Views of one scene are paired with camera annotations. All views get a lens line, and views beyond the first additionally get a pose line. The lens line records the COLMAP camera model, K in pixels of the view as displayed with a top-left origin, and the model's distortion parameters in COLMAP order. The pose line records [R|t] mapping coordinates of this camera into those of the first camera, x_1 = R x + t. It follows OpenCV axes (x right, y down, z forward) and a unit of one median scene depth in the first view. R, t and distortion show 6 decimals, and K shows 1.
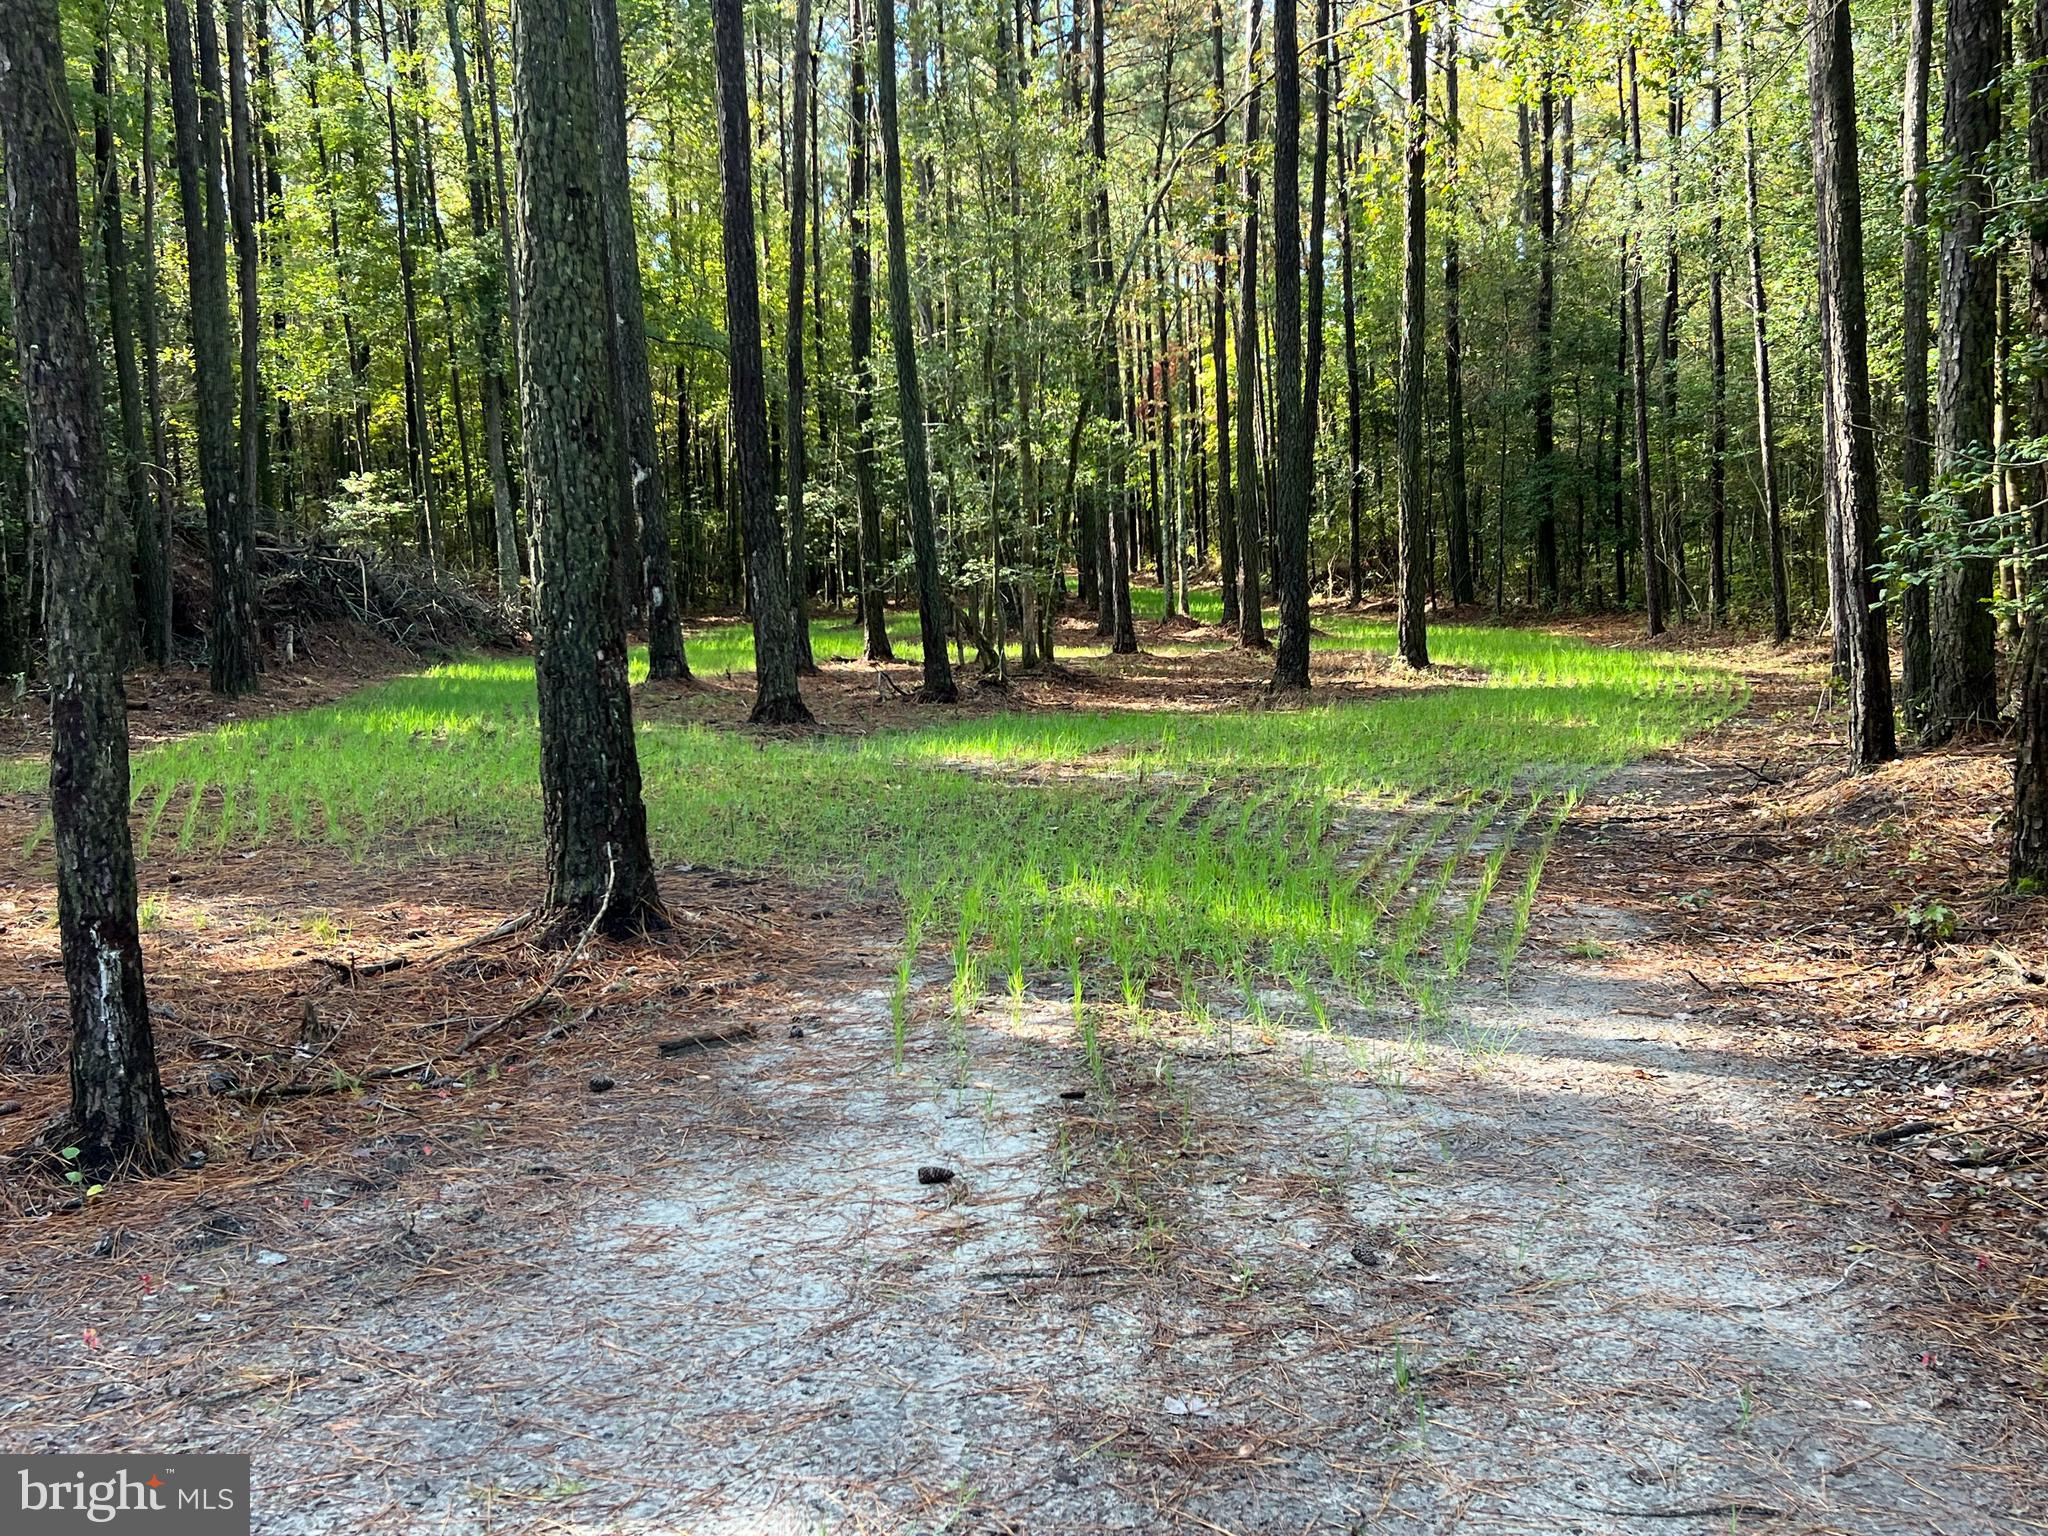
lens RADIAL K [[2090.6, 0, 1023.5], [0, 2090.6, 767.7], [0, 0, 1]] dist [0.006168, 0.000000]
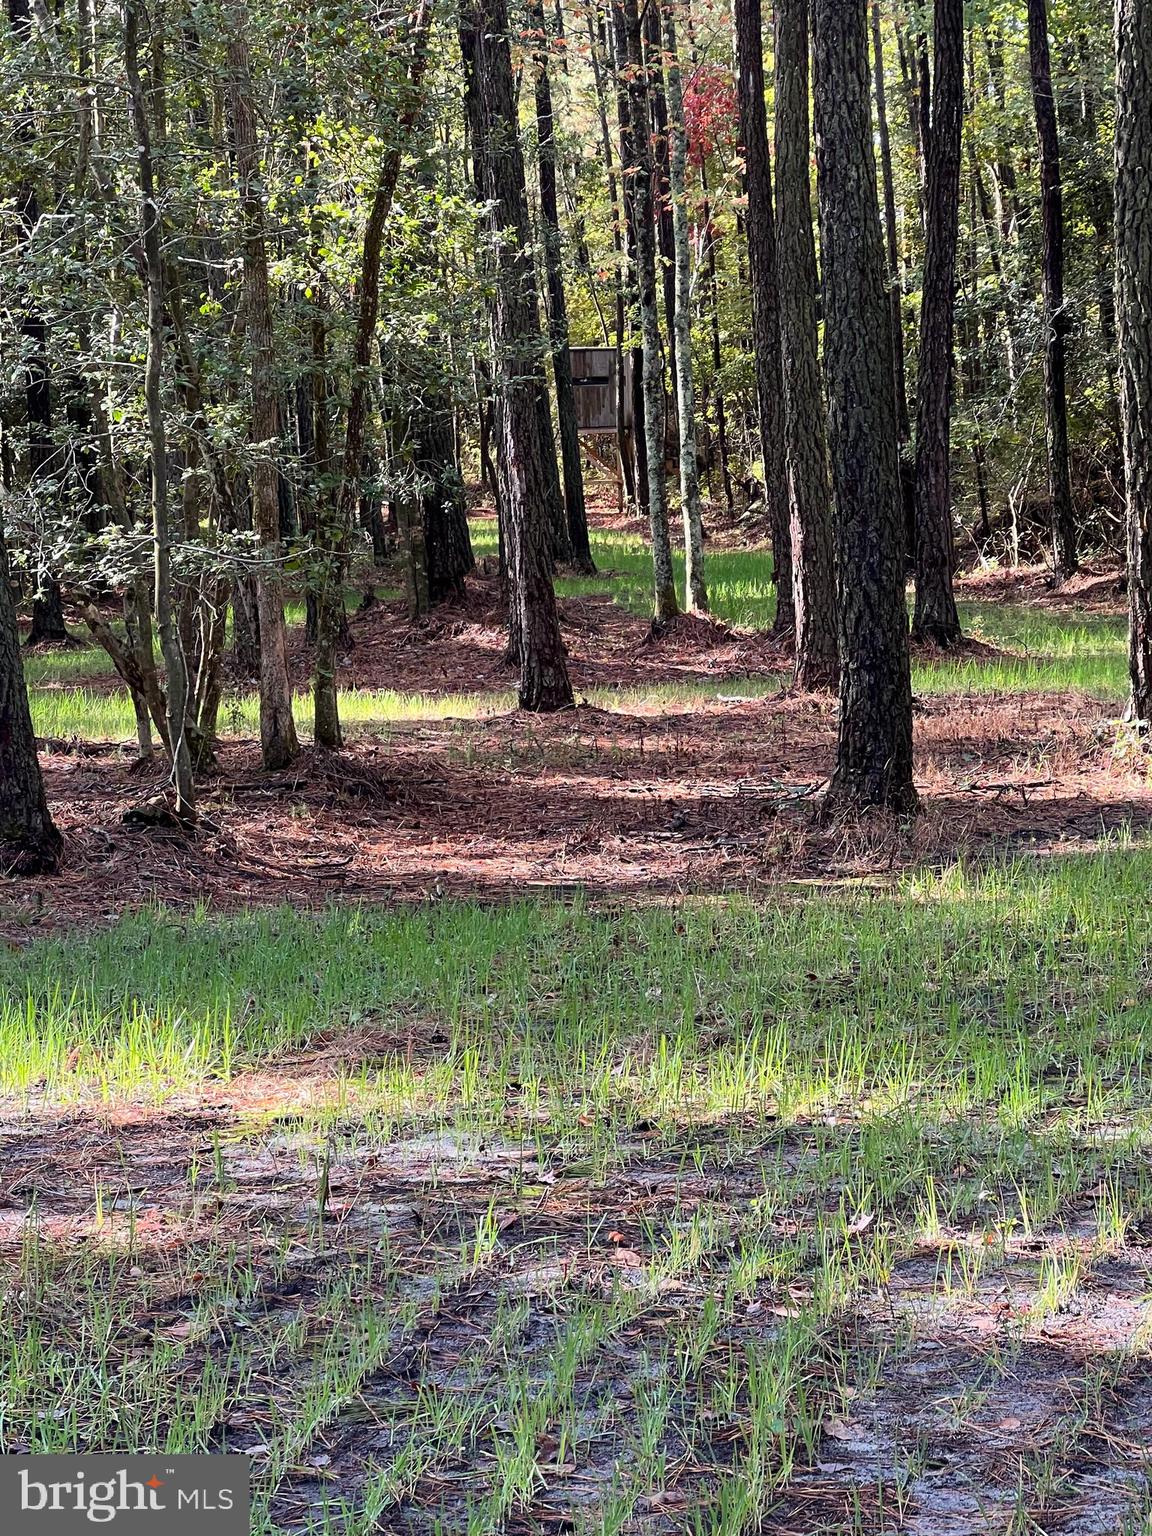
lens RADIAL K [[3891.4, 0, 575.9], [0, 3891.4, 768.1], [0, 0, 1]] dist [-0.130493, 0.000000]
pose [[0.999490, -0.021939, 0.023199, 0.029342], [0.022556, 0.999389, -0.026691, -0.016051], [-0.022599, 0.027201, 0.999375, 0.127155]]
